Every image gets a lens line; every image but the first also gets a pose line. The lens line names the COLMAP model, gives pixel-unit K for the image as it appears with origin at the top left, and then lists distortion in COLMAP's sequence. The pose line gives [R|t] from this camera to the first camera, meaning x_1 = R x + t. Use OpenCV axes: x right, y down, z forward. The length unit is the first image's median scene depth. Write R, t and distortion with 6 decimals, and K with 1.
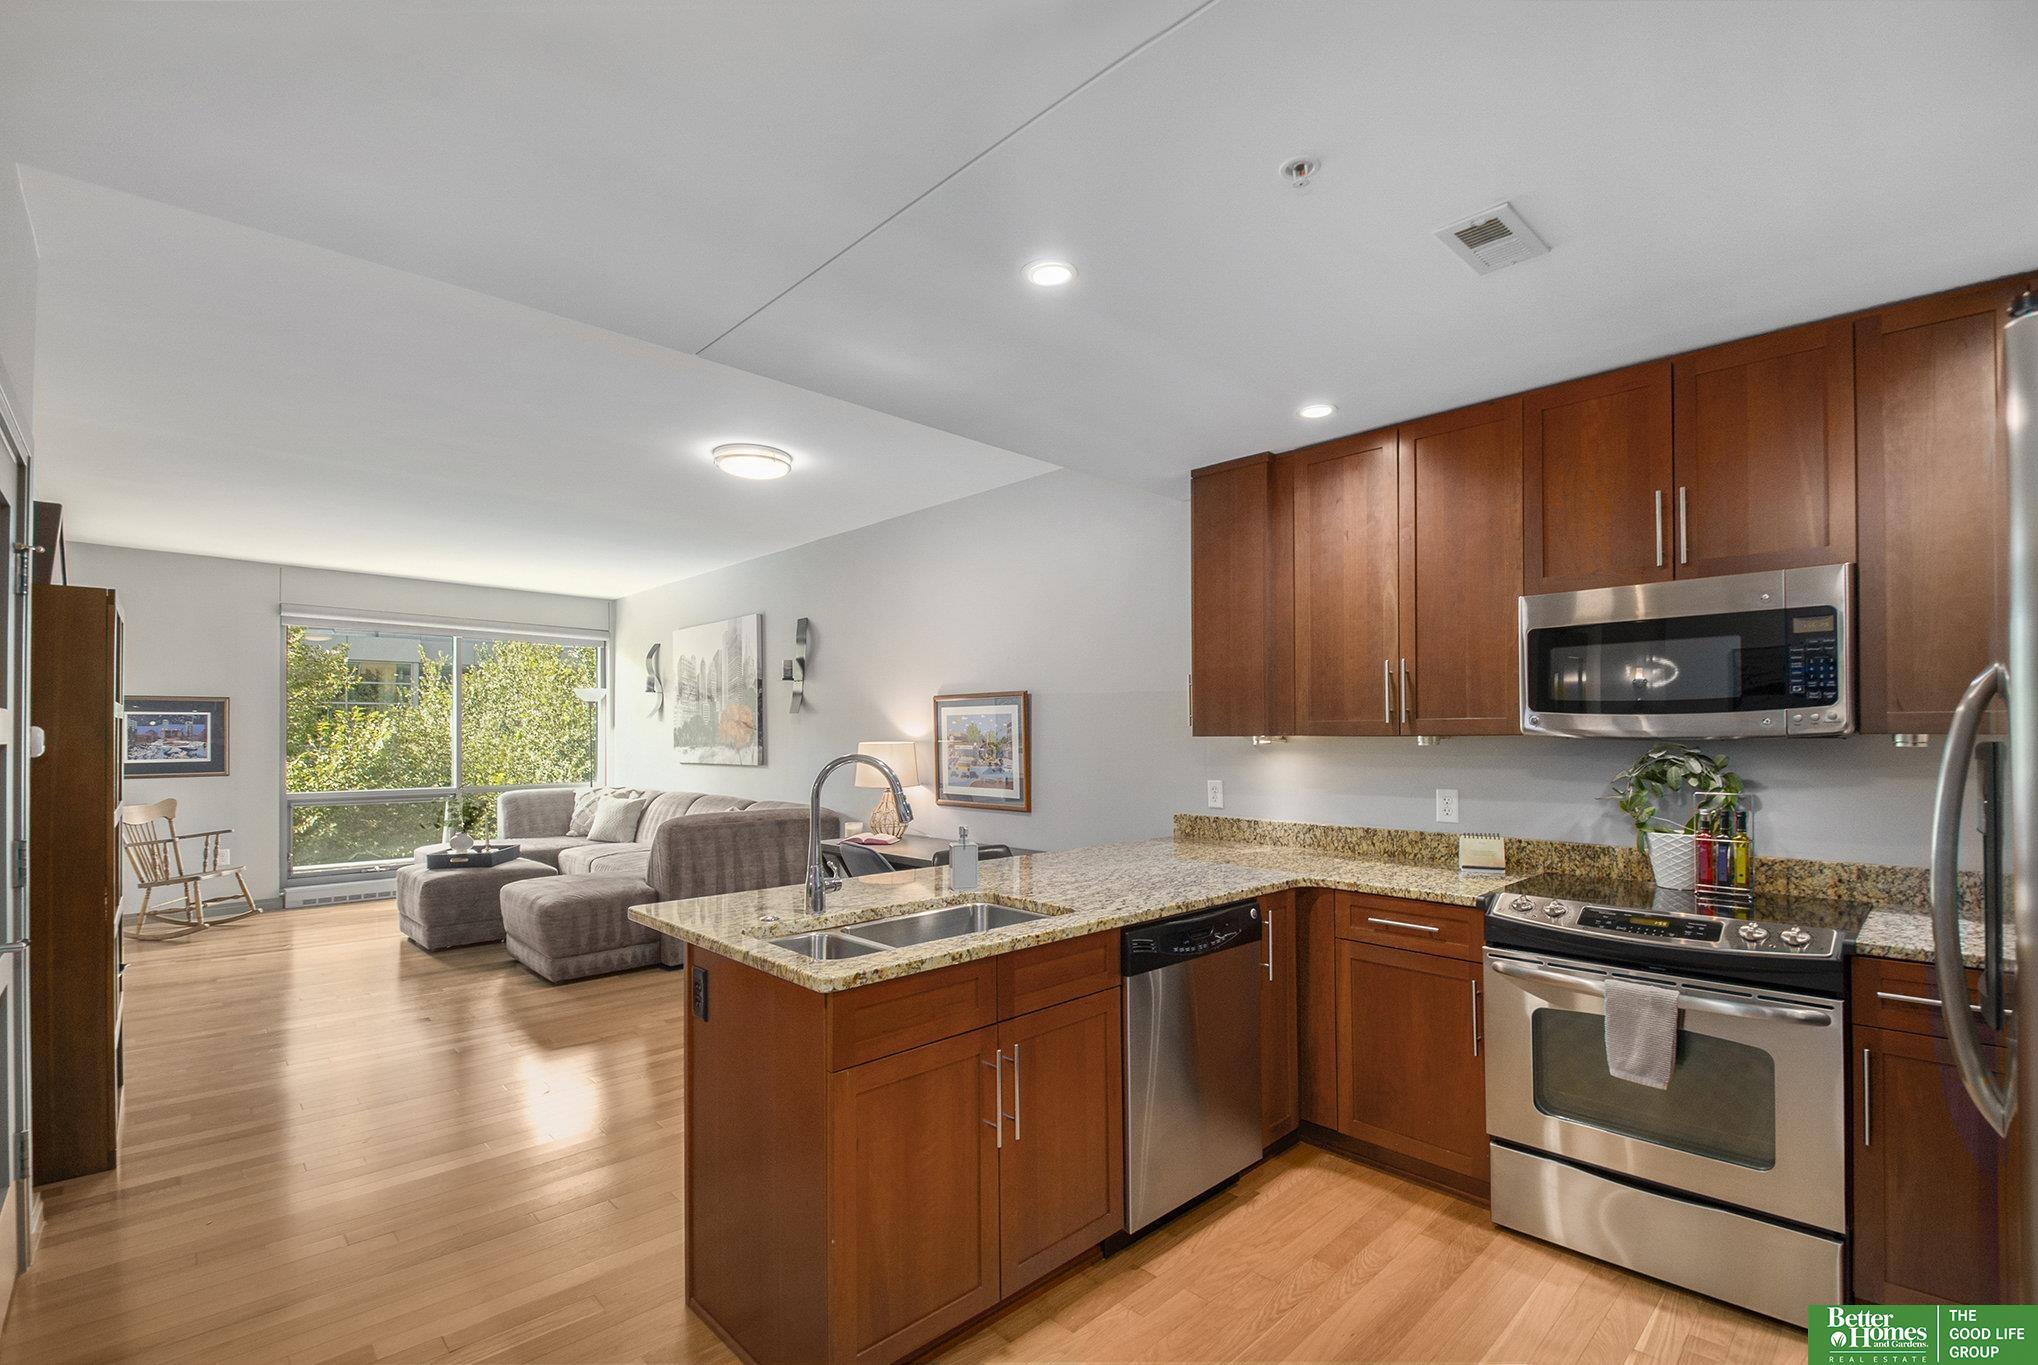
lens RADIAL K [[910.6, 0, 1020.5], [0, 910.6, 721.4], [0, 0, 1]] dist [0.030089, -0.029478]
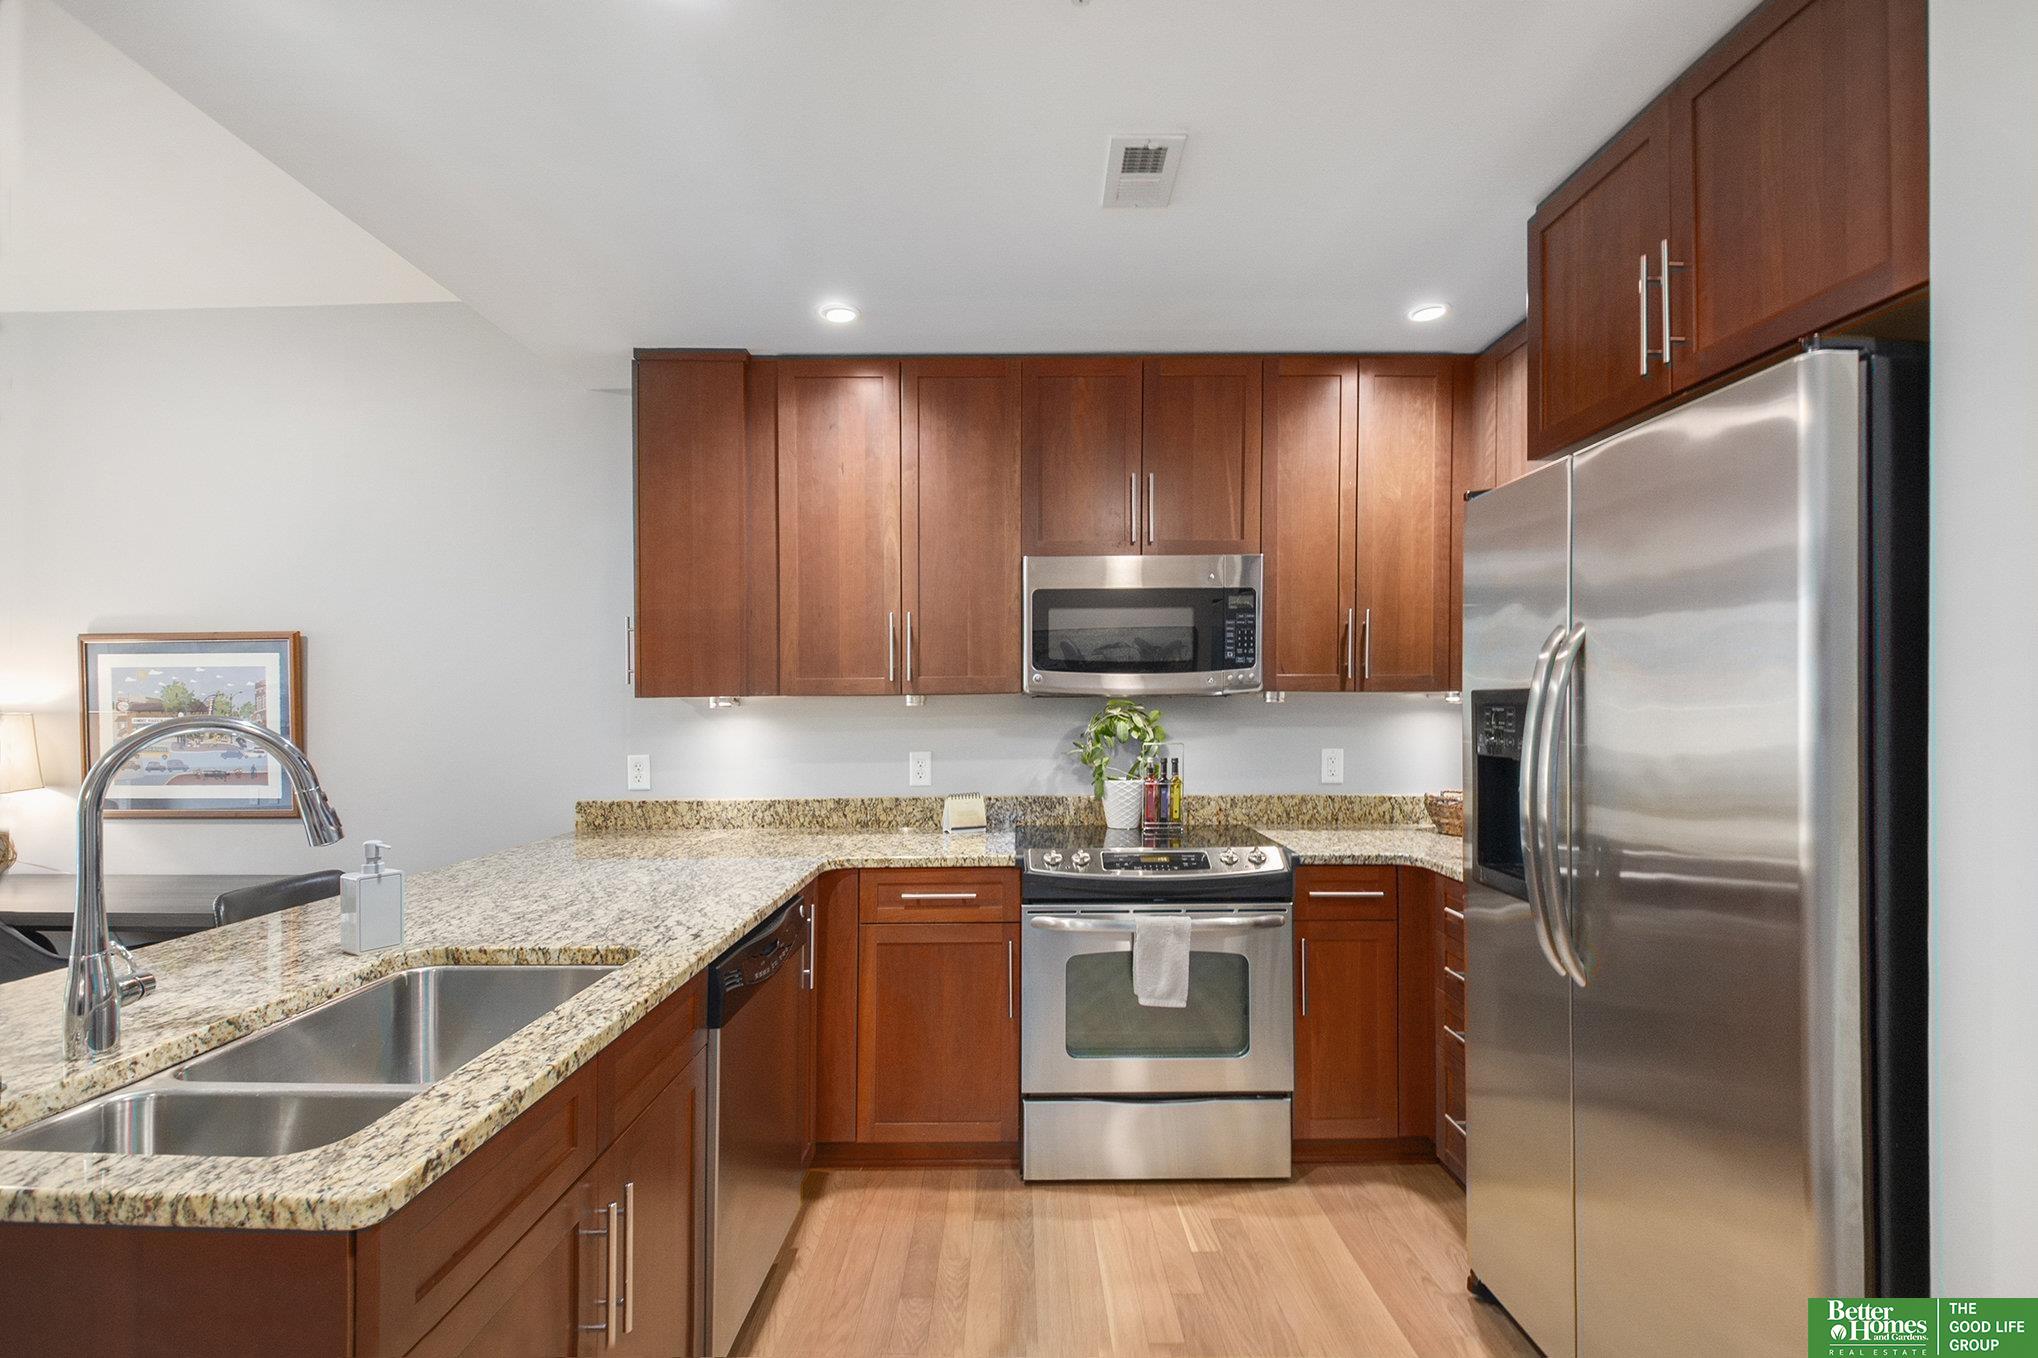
lens RADIAL K [[940.7, 0, 1035.8], [0, 940.7, 712.8], [0, 0, 1]] dist [0.002968, -0.013101]
pose [[0.693161, -0.009034, 0.720726, -0.135745], [-0.004633, 0.999845, 0.016988, 0.013081], [-0.720768, -0.015115, 0.693012, 0.187340]]
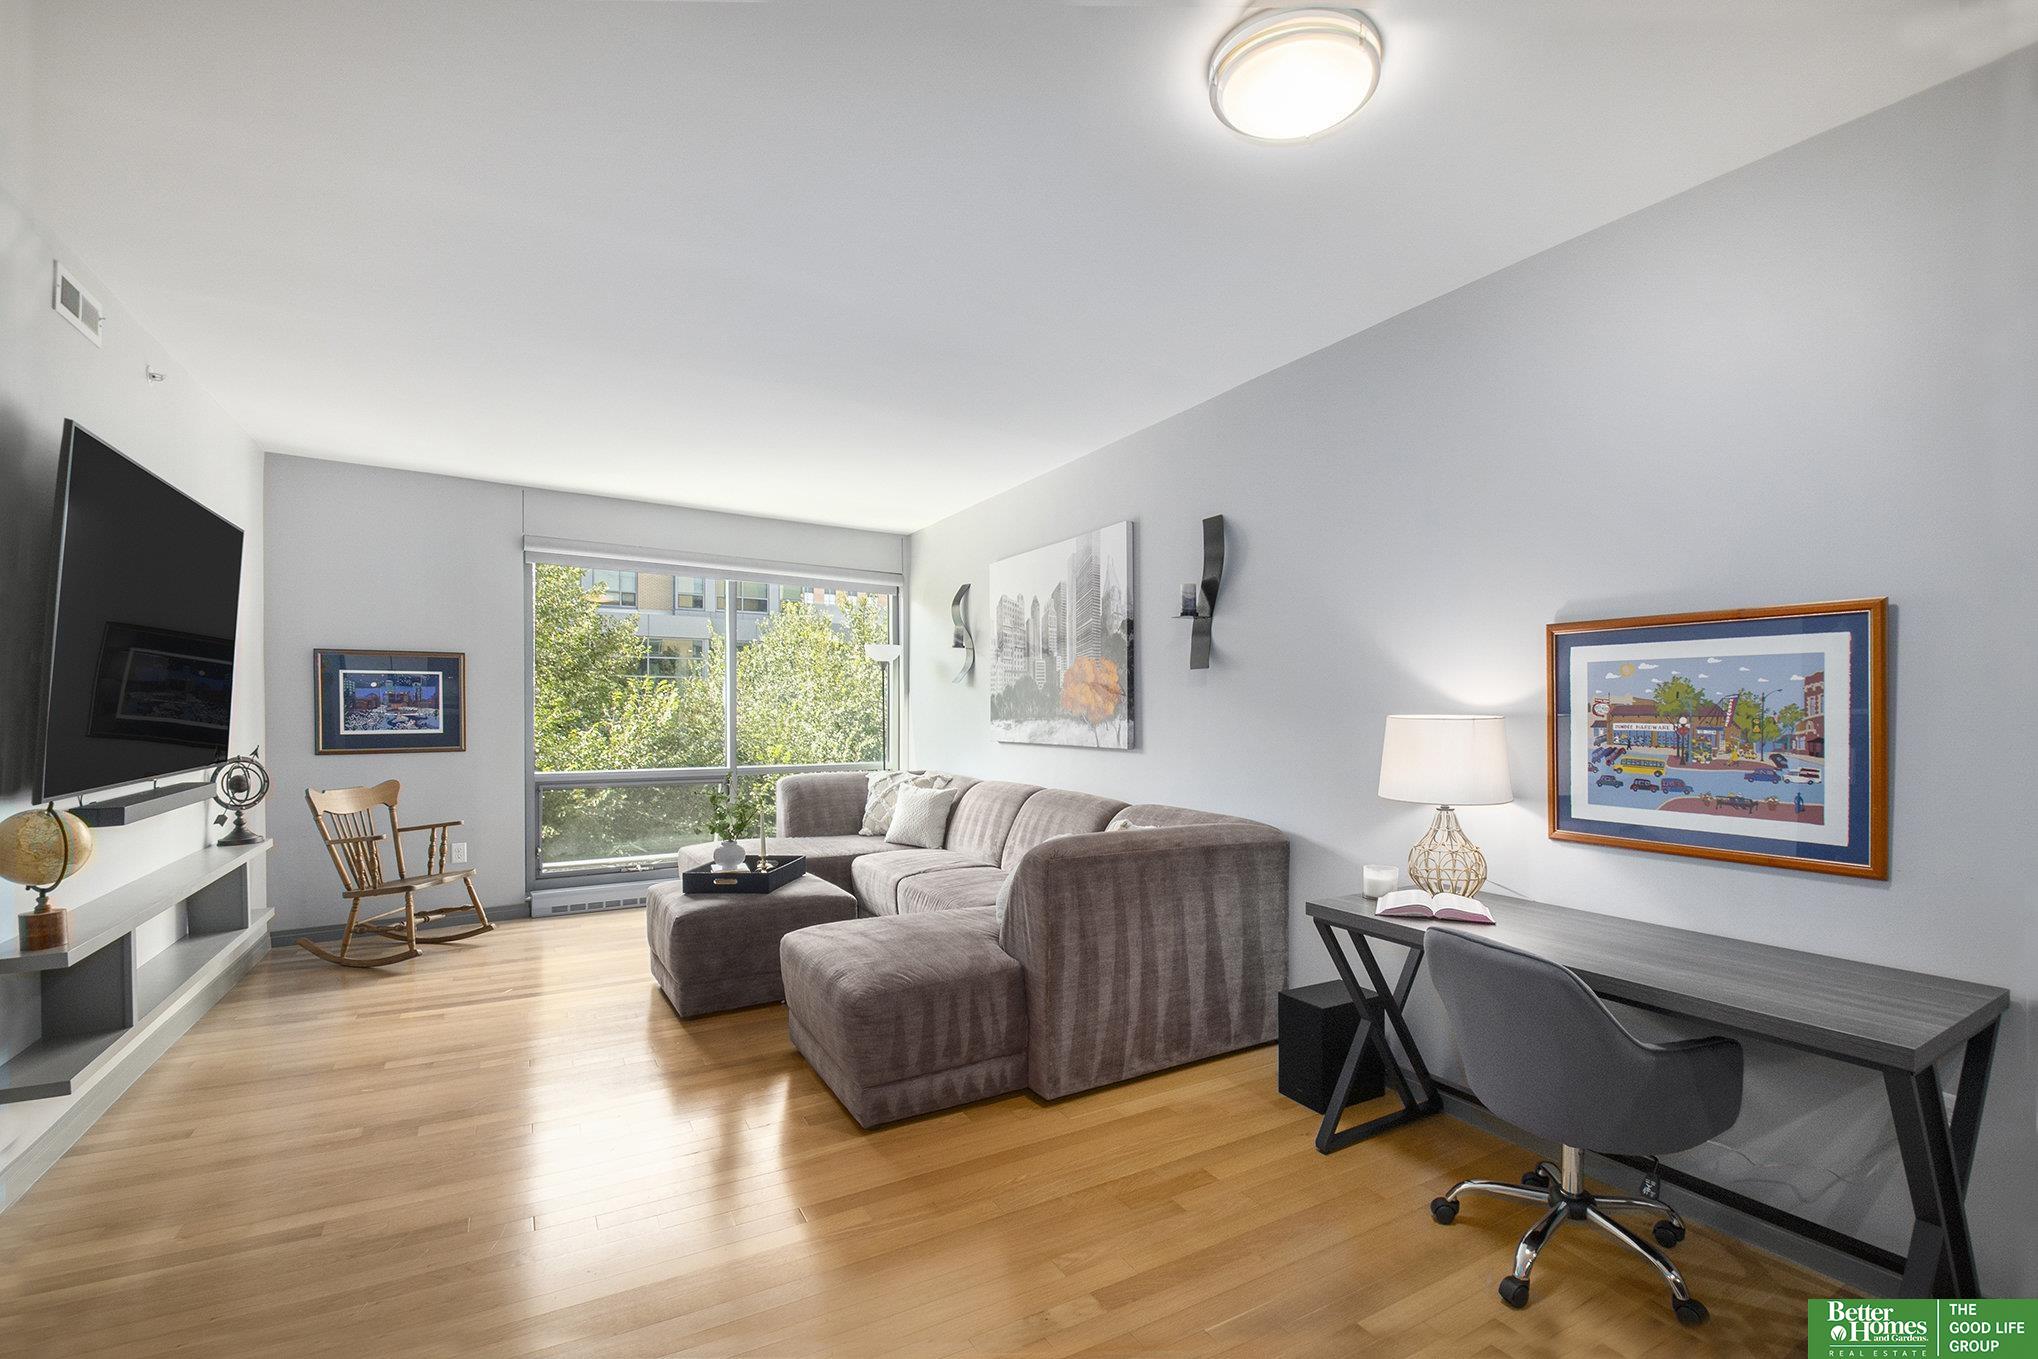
lens RADIAL K [[891.9, 0, 1054.7], [0, 891.9, 714.7], [0, 0, 1]] dist [0.054985, -0.059768]
pose [[0.976475, 0.007493, -0.215498, -0.348892], [-0.003181, 0.999788, 0.020350, 0.017352], [0.215605, -0.019186, 0.976292, 0.612091]]
